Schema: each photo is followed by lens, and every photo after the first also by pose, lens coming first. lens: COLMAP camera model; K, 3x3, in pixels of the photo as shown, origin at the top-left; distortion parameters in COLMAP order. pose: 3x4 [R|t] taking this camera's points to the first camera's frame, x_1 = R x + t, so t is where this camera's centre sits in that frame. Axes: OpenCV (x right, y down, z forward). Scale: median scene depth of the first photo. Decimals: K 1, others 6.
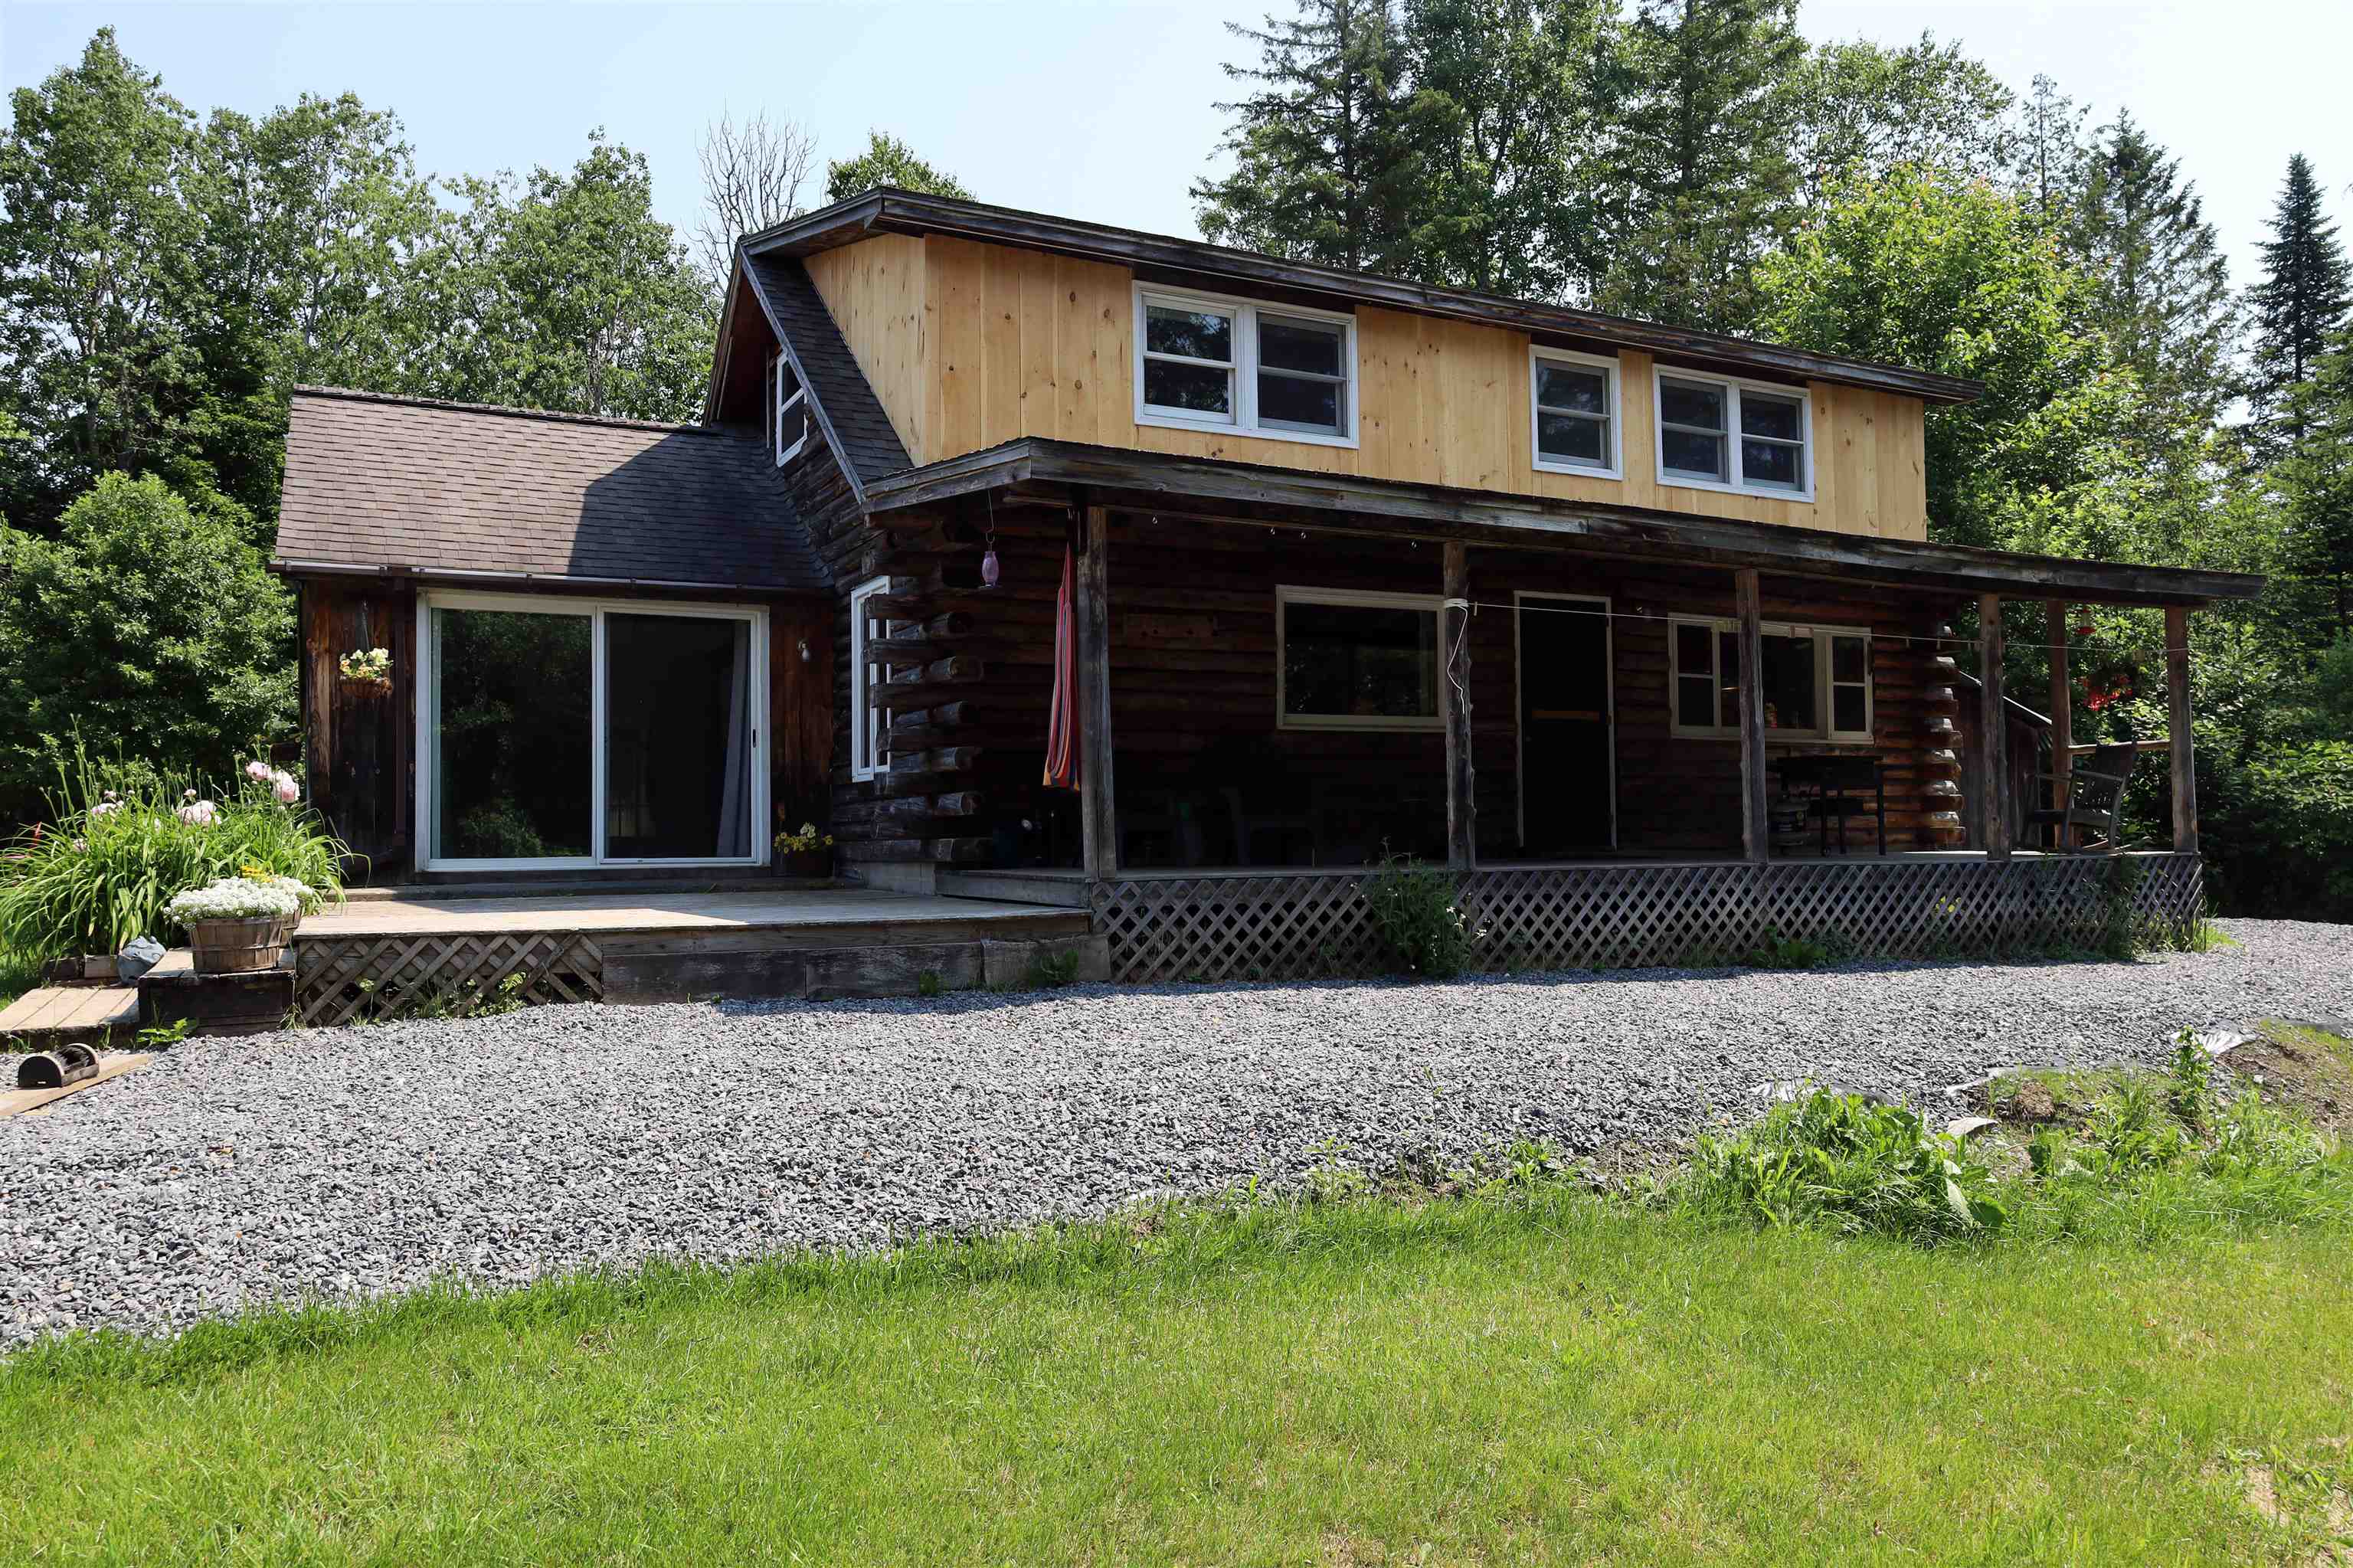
lens RADIAL K [[1639.6, 0, 1187.1], [0, 1639.6, 781.2], [0, 0, 1]] dist [-0.006293, -0.001594]
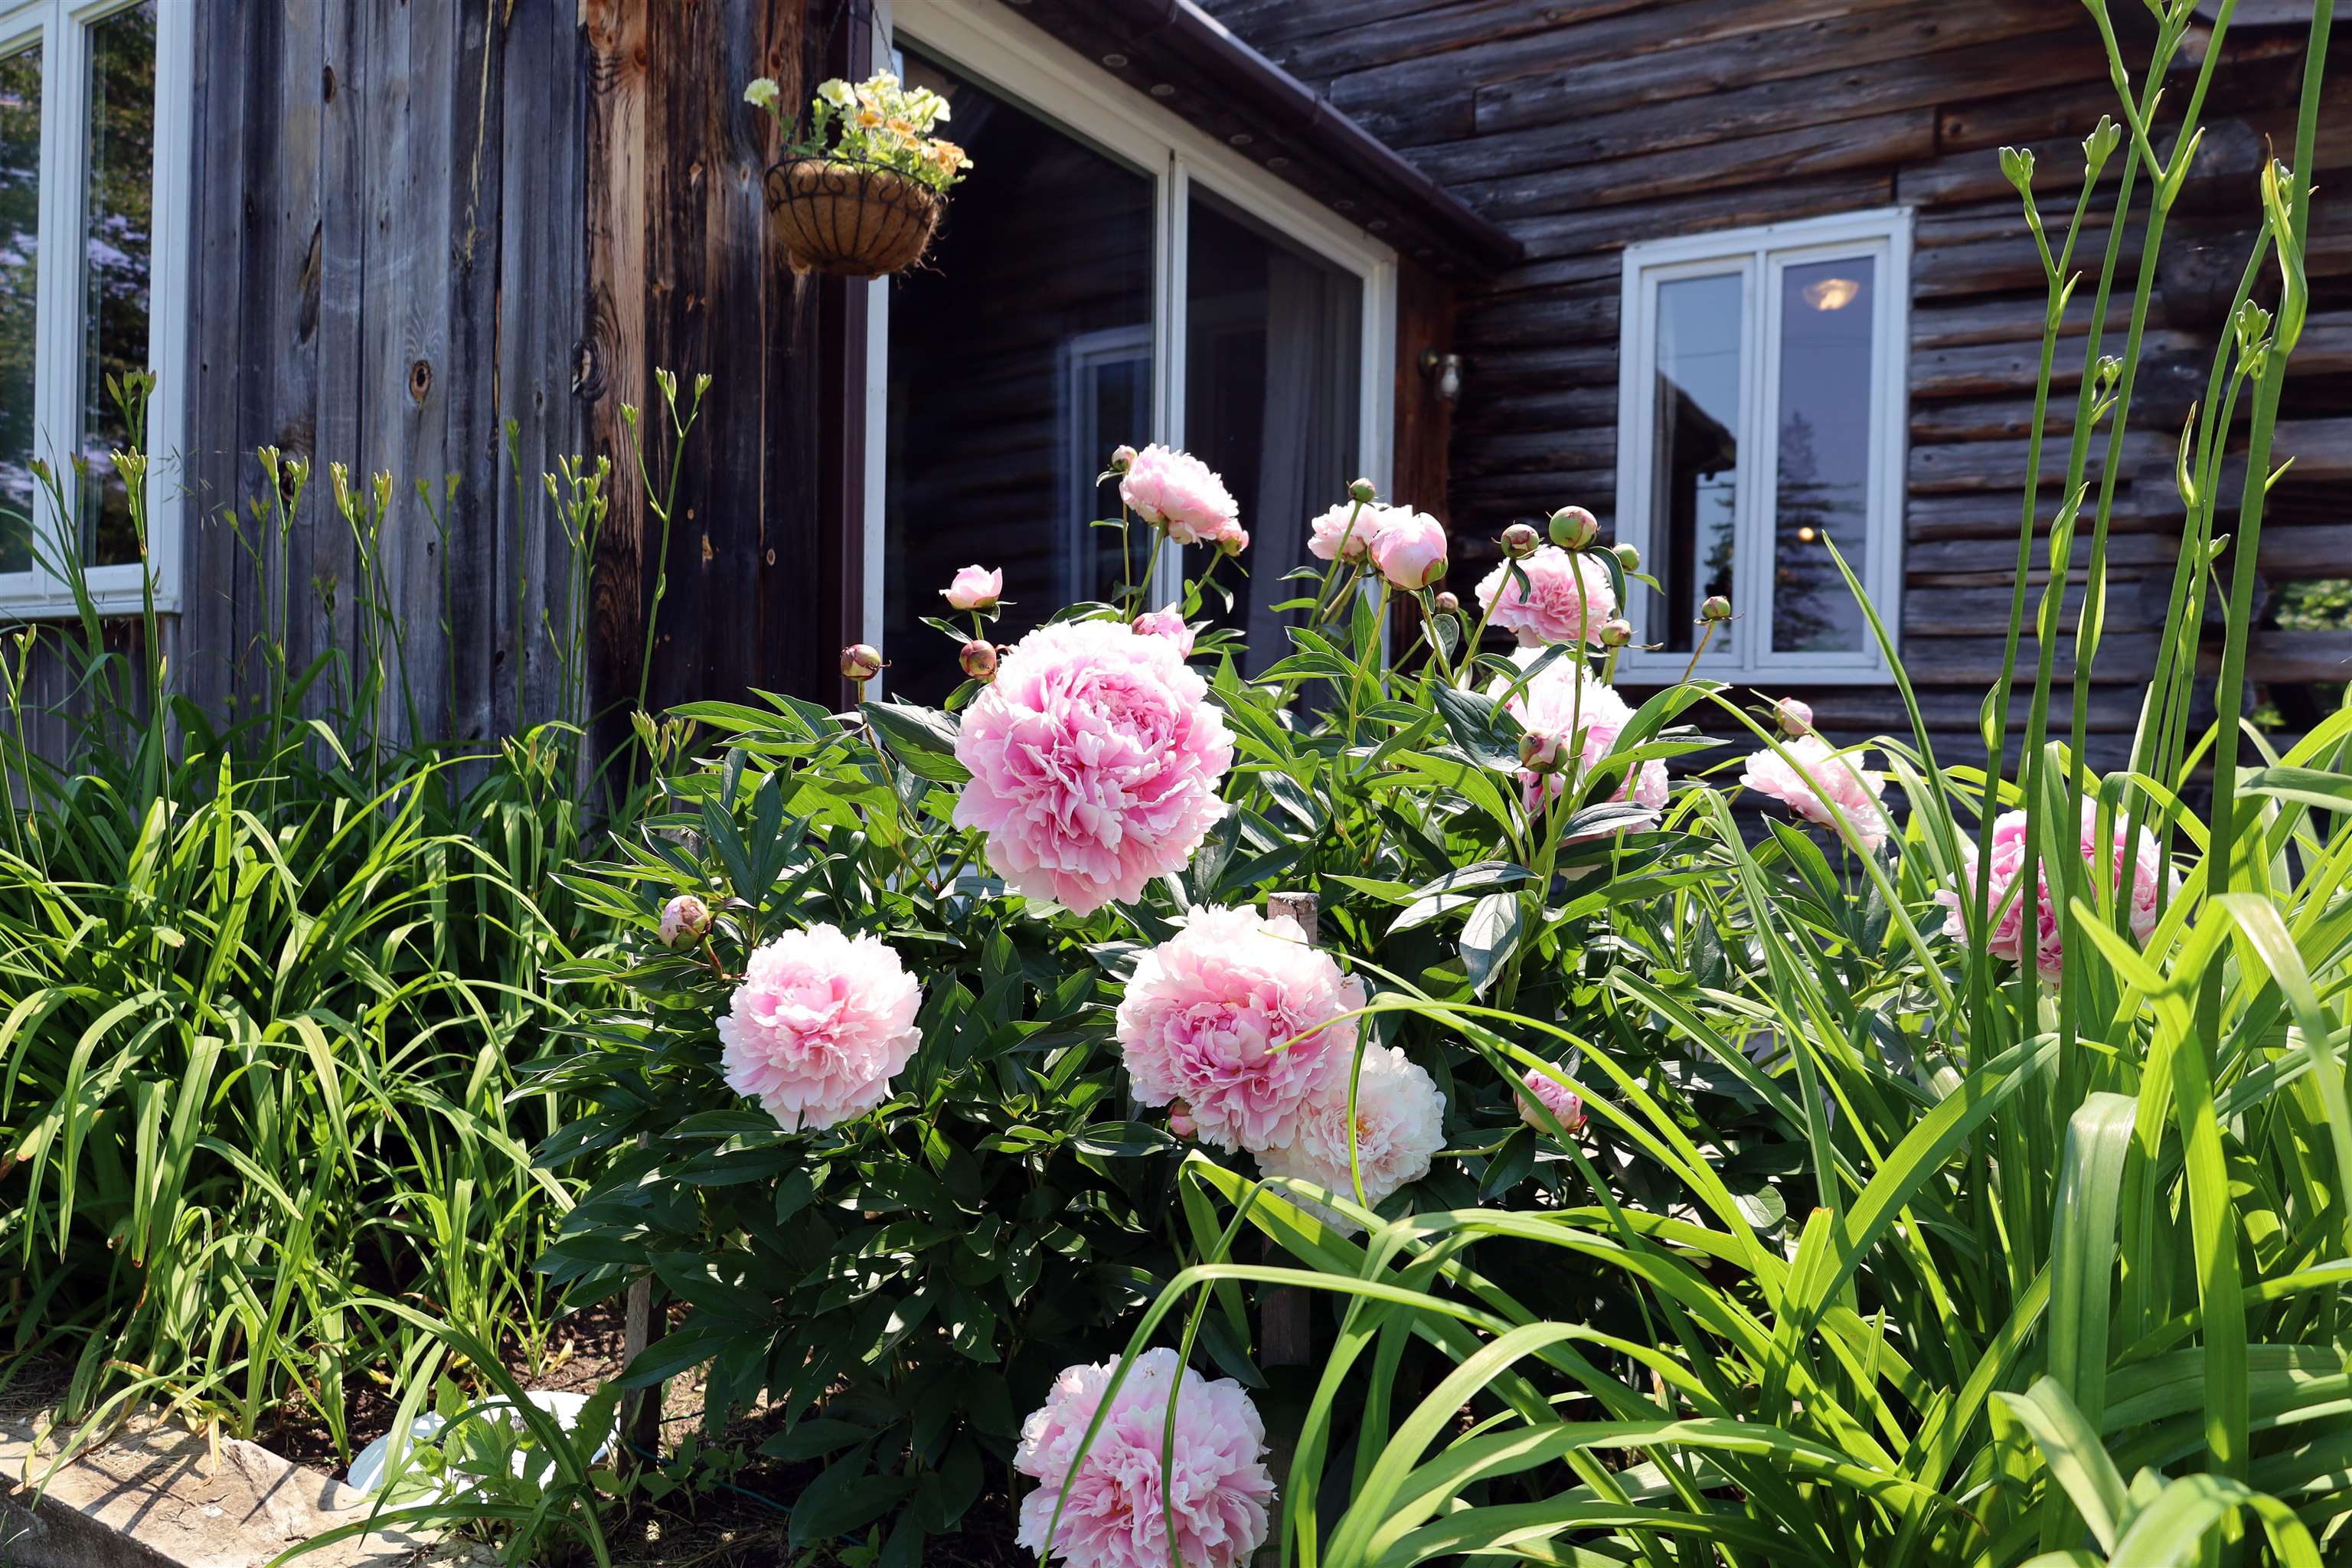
lens RADIAL K [[1646.3, 0, 1176.0], [0, 1646.3, 779.9], [0, 0, 1]] dist [-0.012149, -0.000522]
pose [[0.855478, 0.026919, 0.517139, -0.303796], [-0.056593, 0.997526, 0.041694, 0.008437], [-0.514737, -0.064935, 0.854885, 0.383627]]
